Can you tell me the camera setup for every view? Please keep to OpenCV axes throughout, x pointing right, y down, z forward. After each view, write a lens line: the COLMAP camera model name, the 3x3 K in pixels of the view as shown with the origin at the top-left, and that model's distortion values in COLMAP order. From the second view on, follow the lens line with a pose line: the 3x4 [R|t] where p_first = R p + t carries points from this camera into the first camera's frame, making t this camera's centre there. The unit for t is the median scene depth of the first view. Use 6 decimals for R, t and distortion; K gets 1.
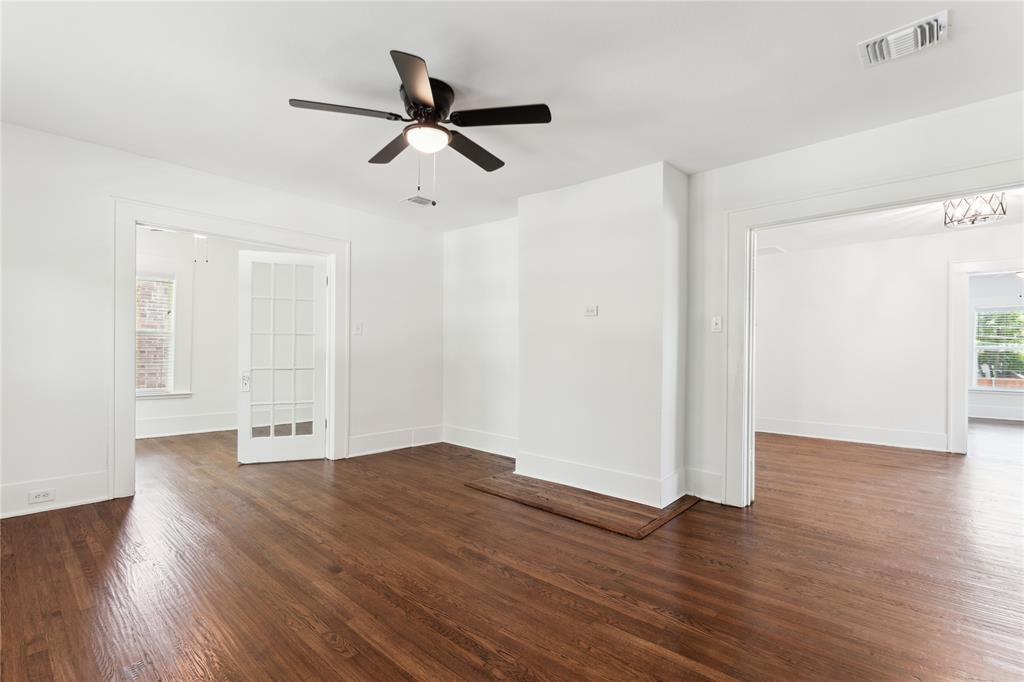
lens RADIAL K [[484.1, 0, 512.0], [0, 484.1, 341.0], [0, 0, 1]] dist [0.003746, 0.000339]
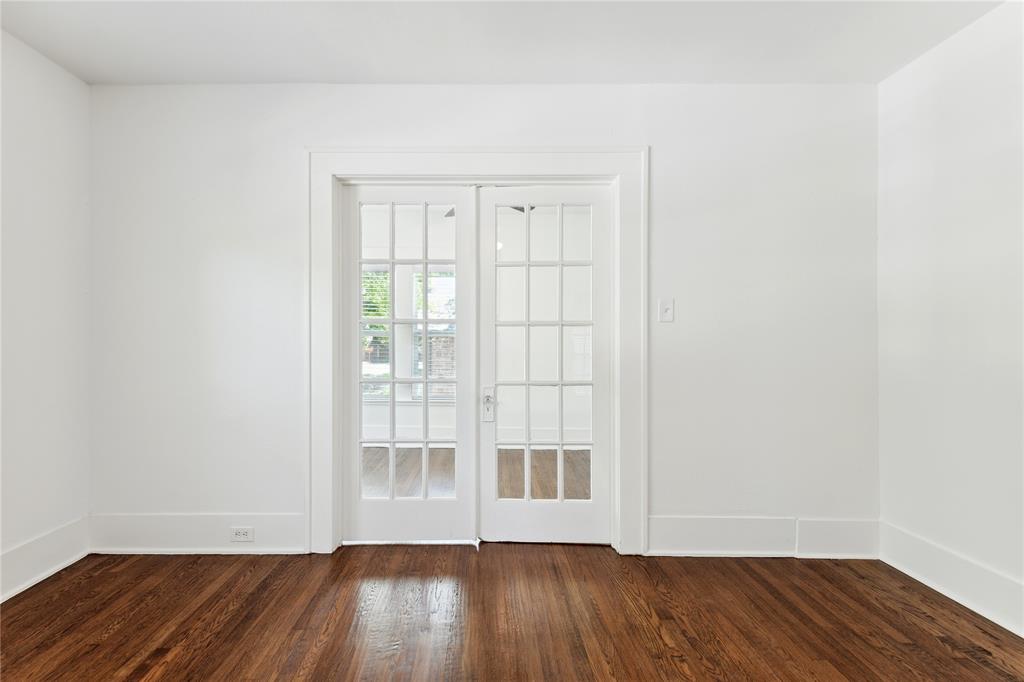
lens RADIAL K [[468.2, 0, 478.4], [0, 468.2, 354.5], [0, 0, 1]] dist [0.007046, 0.000689]
pose [[0.677834, -0.002025, -0.735212, -0.109580], [0.017572, 0.999755, 0.013447, 0.014721], [0.735005, -0.022034, 0.677703, 0.660282]]
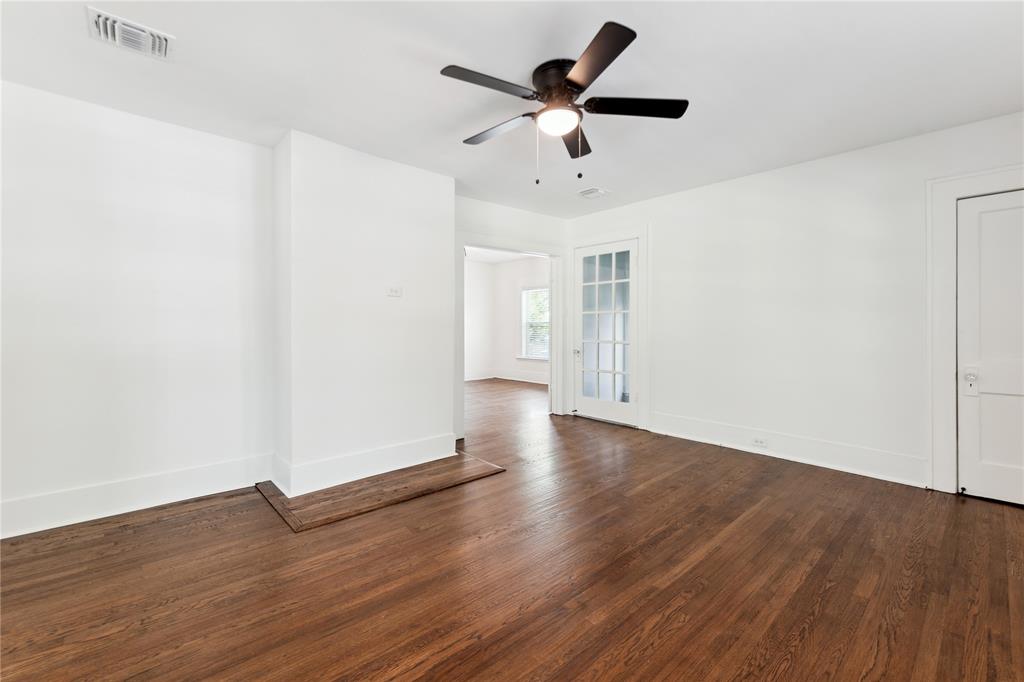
lens RADIAL K [[436.8, 0, 514.2], [0, 436.8, 319.7], [0, 0, 1]] dist [0.011825, -0.000072]
pose [[0.080234, 0.004465, 0.996766, -0.723565], [-0.011350, 0.999929, -0.003565, -0.002769], [-0.996711, -0.011027, 0.080279, 0.680046]]
